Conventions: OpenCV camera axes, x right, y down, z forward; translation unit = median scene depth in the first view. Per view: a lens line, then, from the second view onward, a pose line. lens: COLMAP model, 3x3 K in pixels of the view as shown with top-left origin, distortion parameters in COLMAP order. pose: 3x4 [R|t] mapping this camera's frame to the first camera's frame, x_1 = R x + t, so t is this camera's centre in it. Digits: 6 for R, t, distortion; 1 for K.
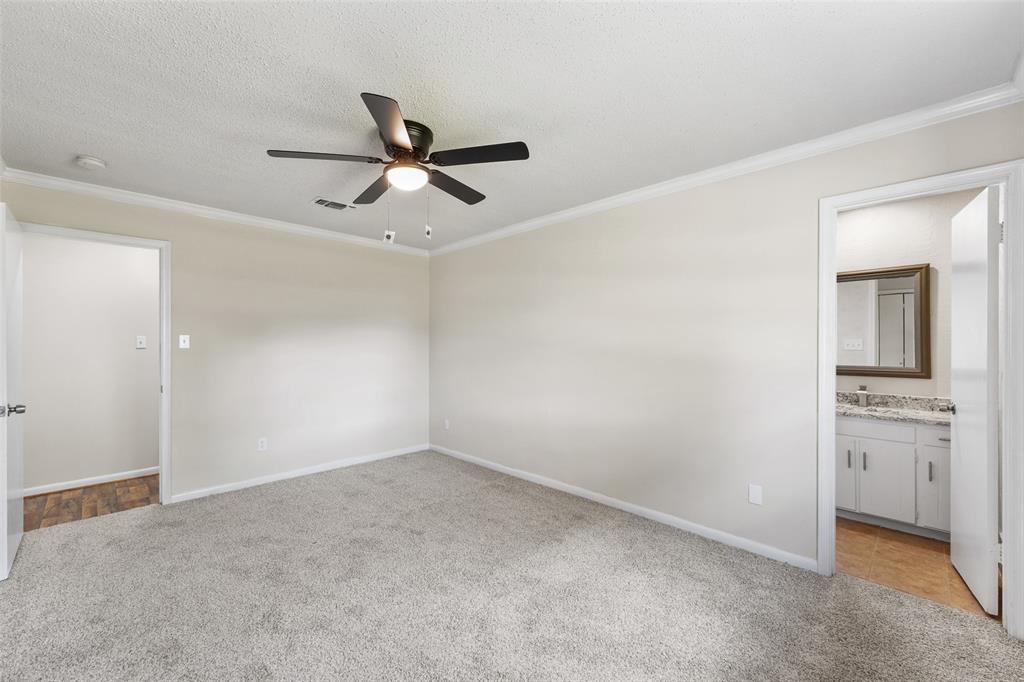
lens RADIAL K [[407.5, 0, 511.5], [0, 407.5, 344.0], [0, 0, 1]] dist [0.001150, -0.000004]
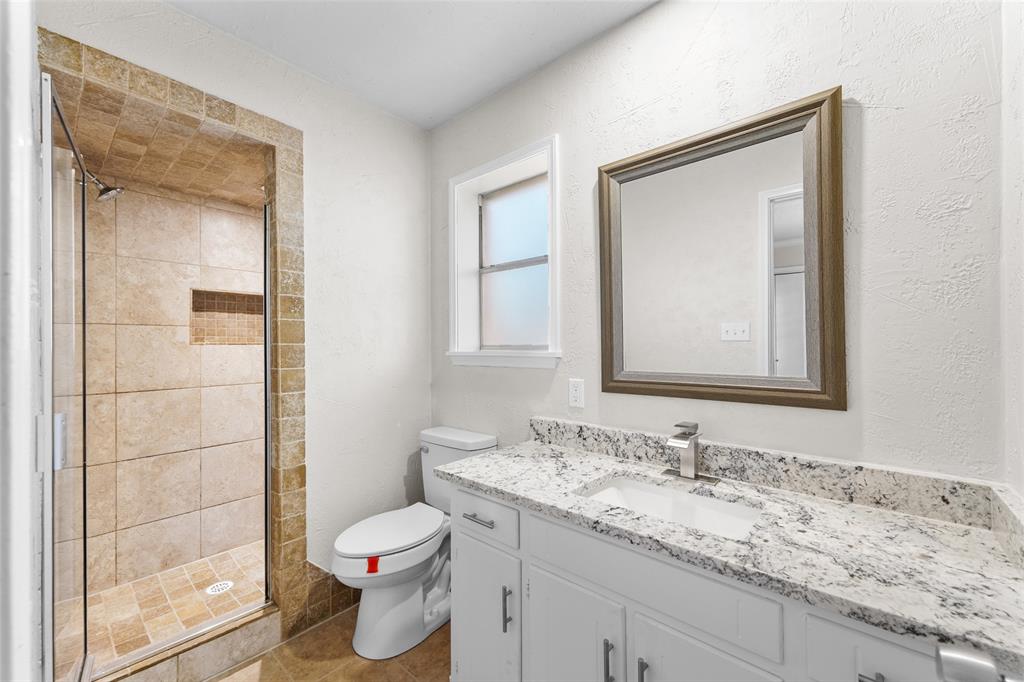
lens RADIAL K [[407.5, 0, 511.3], [0, 407.5, 341.9], [0, 0, 1]] dist [0.001150, -0.000004]
pose [[0.998154, -0.003252, 0.060646, 0.703223], [0.003468, 0.999988, -0.003464, 0.025203], [-0.060634, 0.003668, 0.998153, 0.651864]]
